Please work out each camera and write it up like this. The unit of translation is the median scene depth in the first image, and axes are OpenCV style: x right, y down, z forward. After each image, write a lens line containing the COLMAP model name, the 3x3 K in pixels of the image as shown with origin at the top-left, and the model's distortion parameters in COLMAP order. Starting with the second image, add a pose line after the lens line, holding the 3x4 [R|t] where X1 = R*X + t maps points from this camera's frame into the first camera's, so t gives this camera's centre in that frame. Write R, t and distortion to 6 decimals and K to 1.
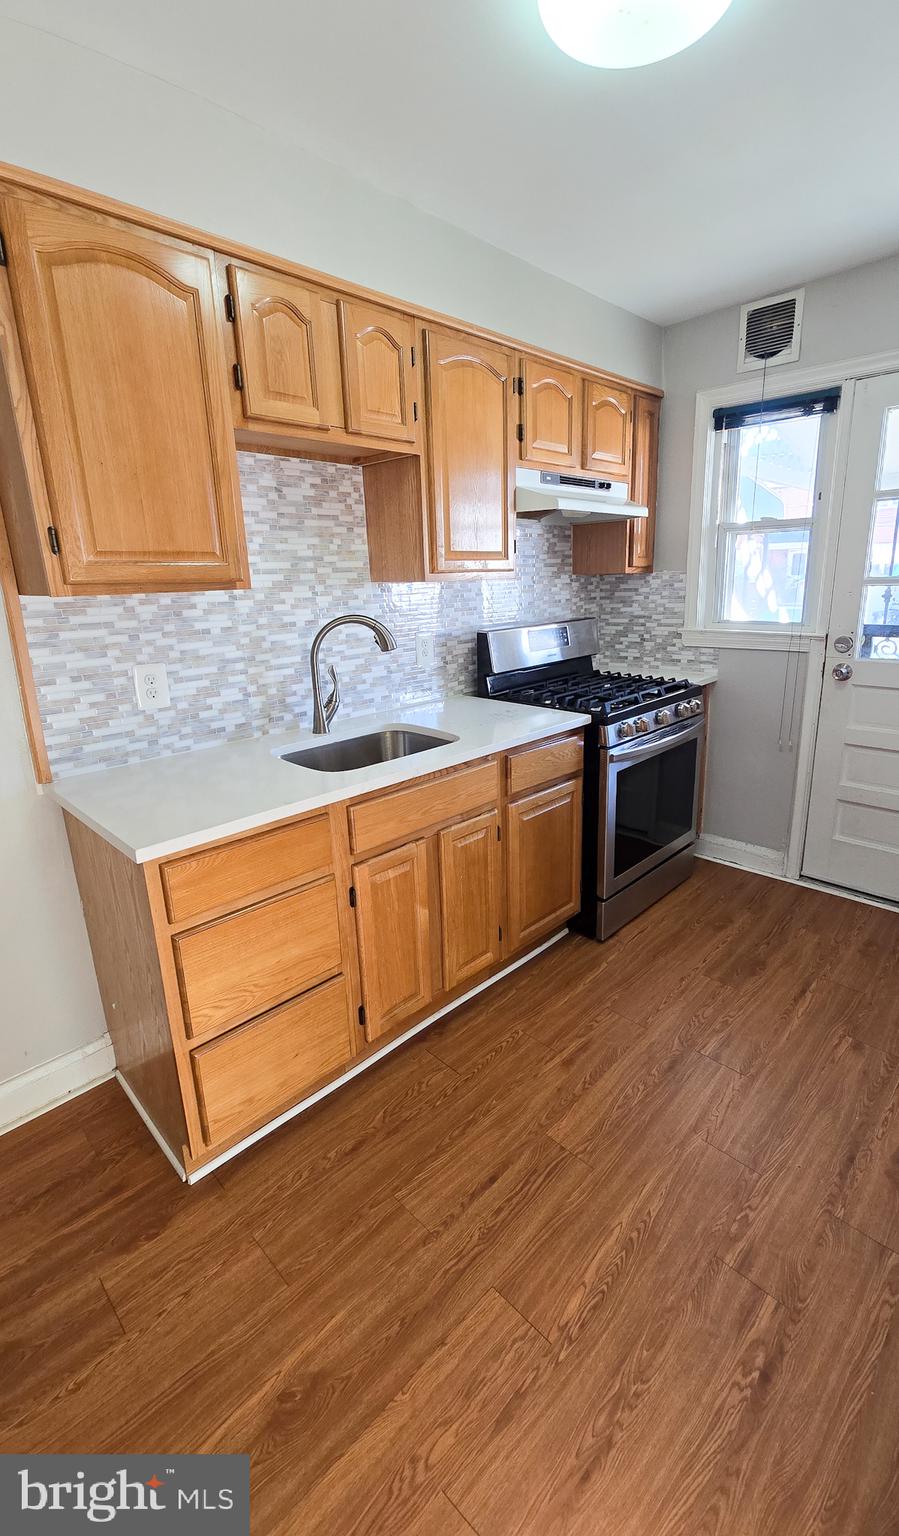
lens RADIAL K [[644.7, 0, 474.7], [0, 644.7, 747.4], [0, 0, 1]] dist [0.002215, 0.000156]
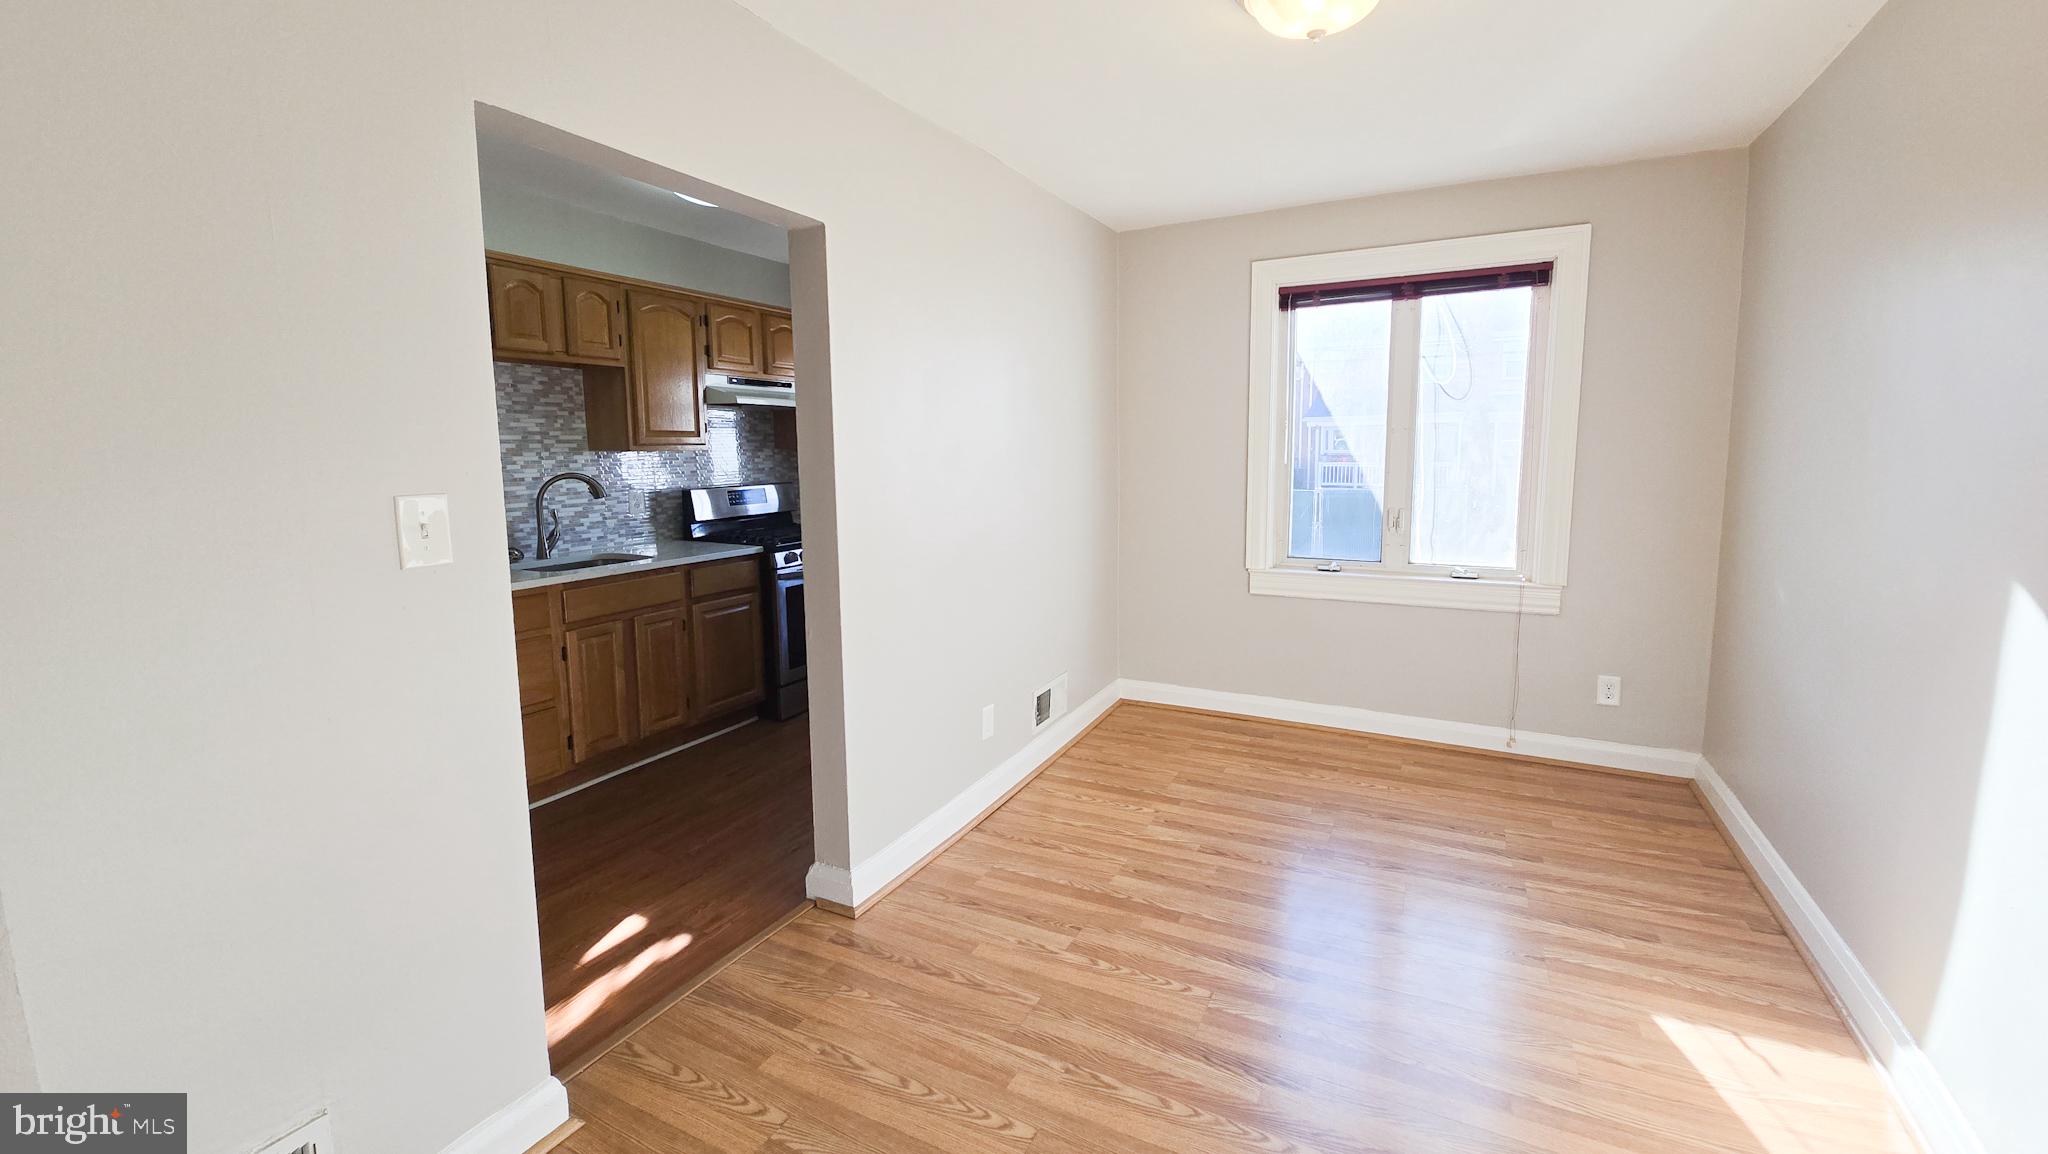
lens RADIAL K [[827.8, 0, 1035.9], [0, 827.8, 539.5], [0, 0, 1]] dist [0.002911, -0.000404]
pose [[0.954743, -0.014532, 0.297078, 0.232378], [0.060677, 0.987317, -0.146706, 0.256786], [-0.291178, 0.158093, 0.943516, -0.947092]]
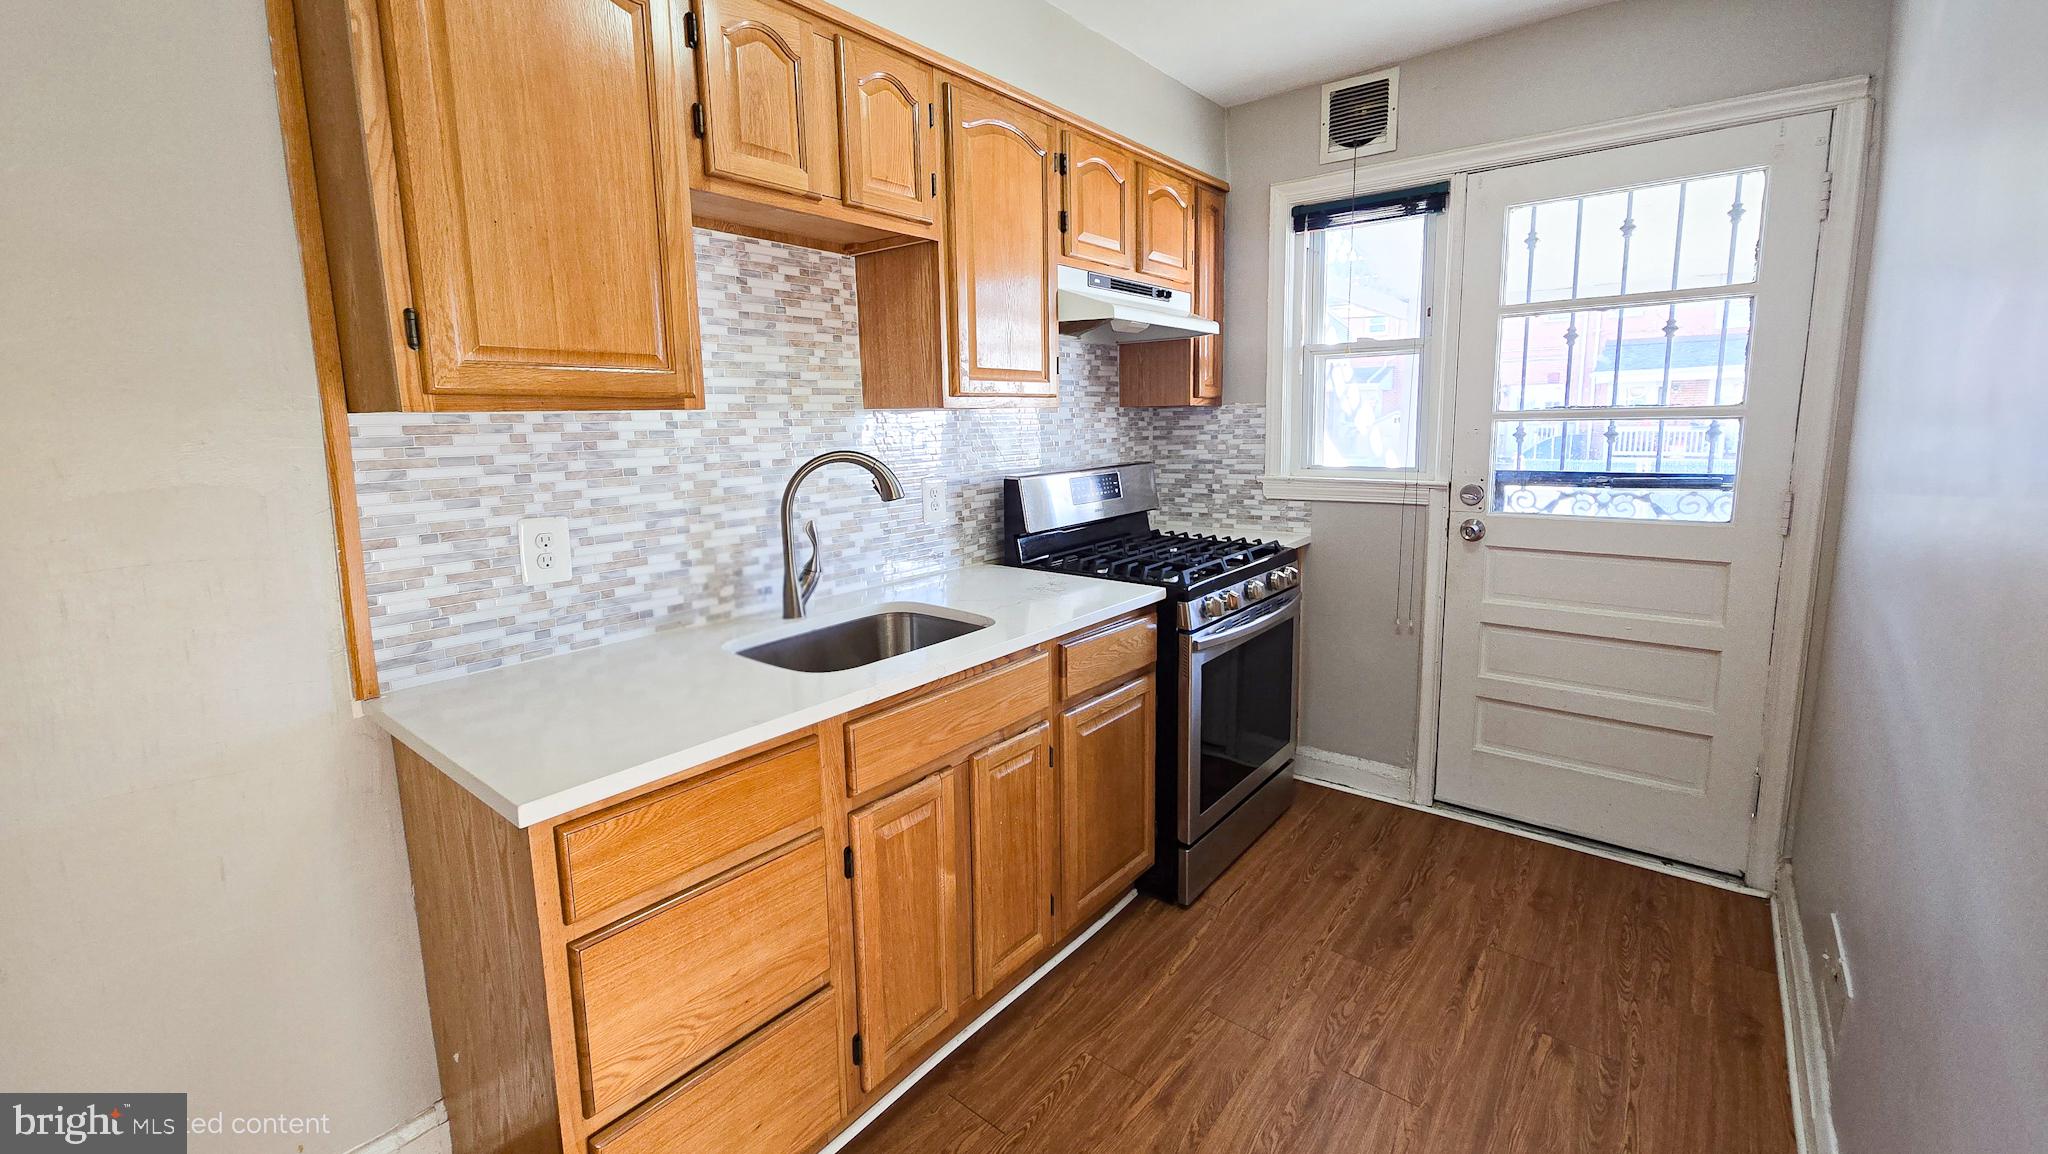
lens RADIAL K [[827.8, 0, 1035.9], [0, 827.8, 539.5], [0, 0, 1]] dist [0.002911, -0.000404]
pose [[0.995714, -0.005271, 0.092332, -0.059360], [0.016092, 0.993019, -0.116848, 0.003523], [-0.091072, 0.117833, 0.988848, 0.078752]]
